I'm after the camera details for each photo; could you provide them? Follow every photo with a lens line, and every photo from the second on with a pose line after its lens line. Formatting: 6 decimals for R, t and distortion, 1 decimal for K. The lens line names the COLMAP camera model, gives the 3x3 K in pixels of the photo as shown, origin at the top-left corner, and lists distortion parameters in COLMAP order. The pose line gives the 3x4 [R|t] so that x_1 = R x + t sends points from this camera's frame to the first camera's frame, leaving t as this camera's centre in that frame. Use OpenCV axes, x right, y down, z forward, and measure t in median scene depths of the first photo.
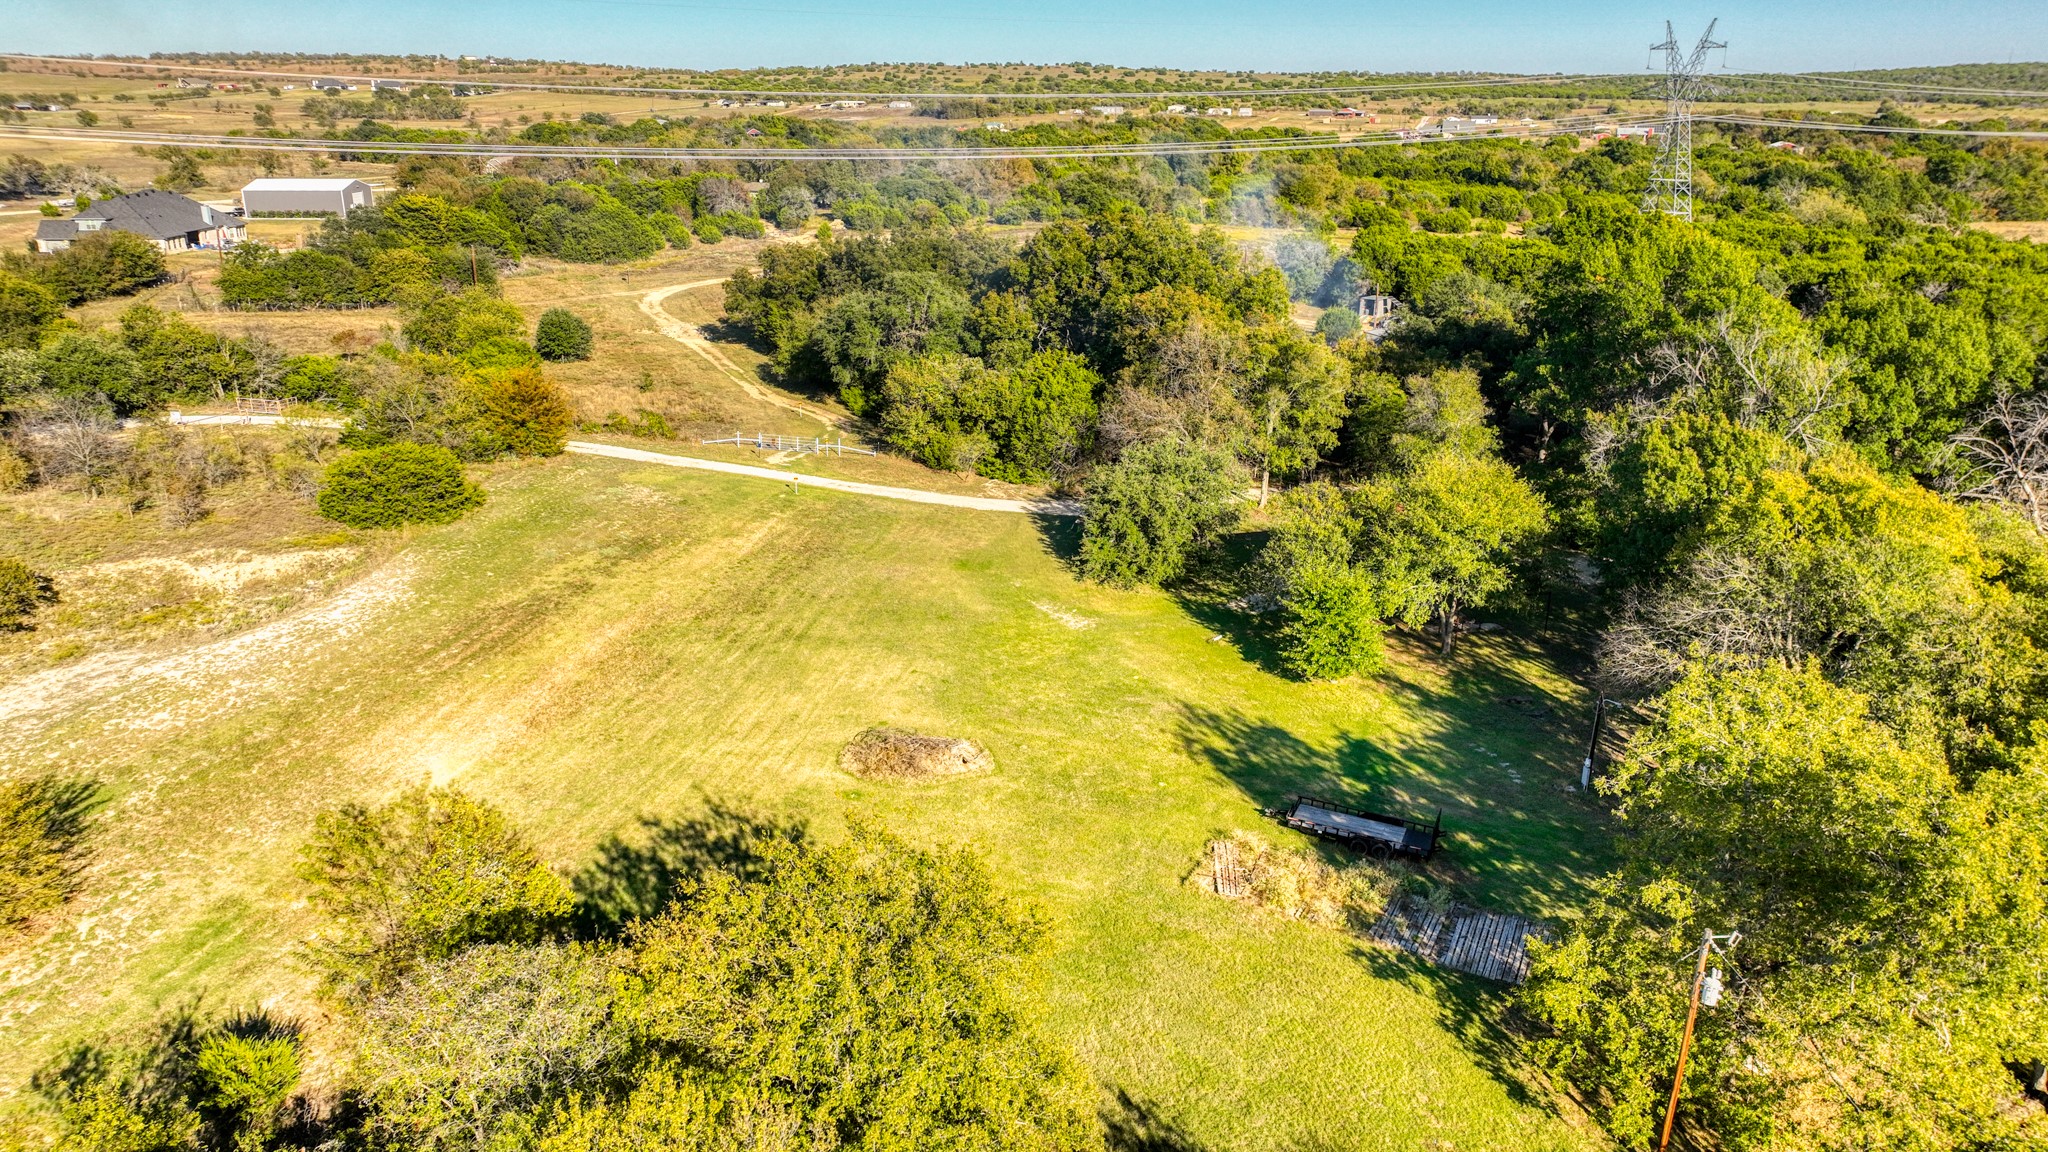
lens RADIAL K [[1421.1, 0, 1027.0], [0, 1421.1, 575.6], [0, 0, 1]] dist [0.004736, -0.002052]
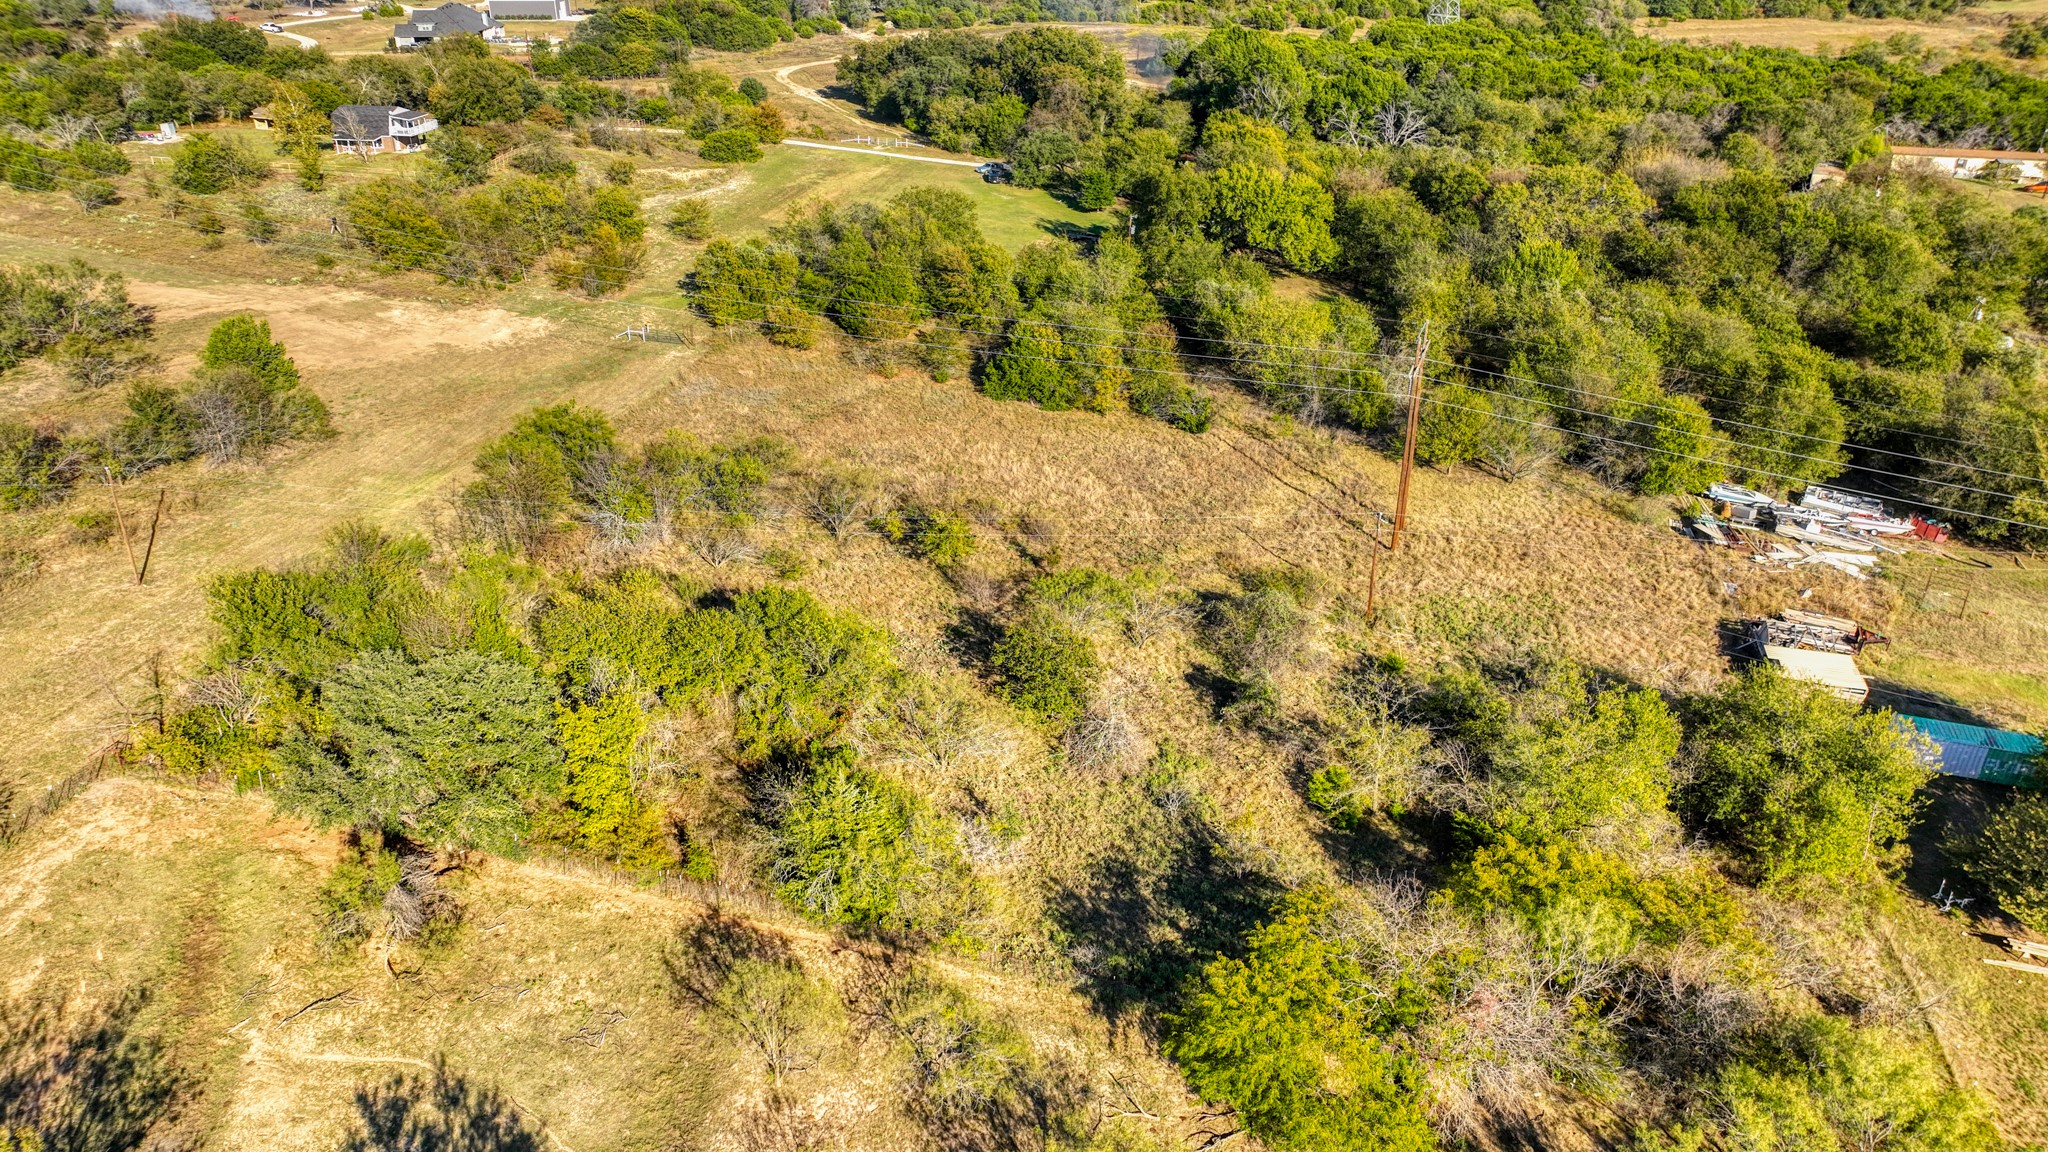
lens RADIAL K [[1421.1, 0, 1019.8], [0, 1421.1, 577.2], [0, 0, 1]] dist [0.004736, -0.002052]
pose [[0.999770, 0.006968, -0.020280, 0.074112], [-0.004104, 0.990425, 0.137993, 0.229772], [0.021048, -0.137878, 0.990226, -1.053358]]
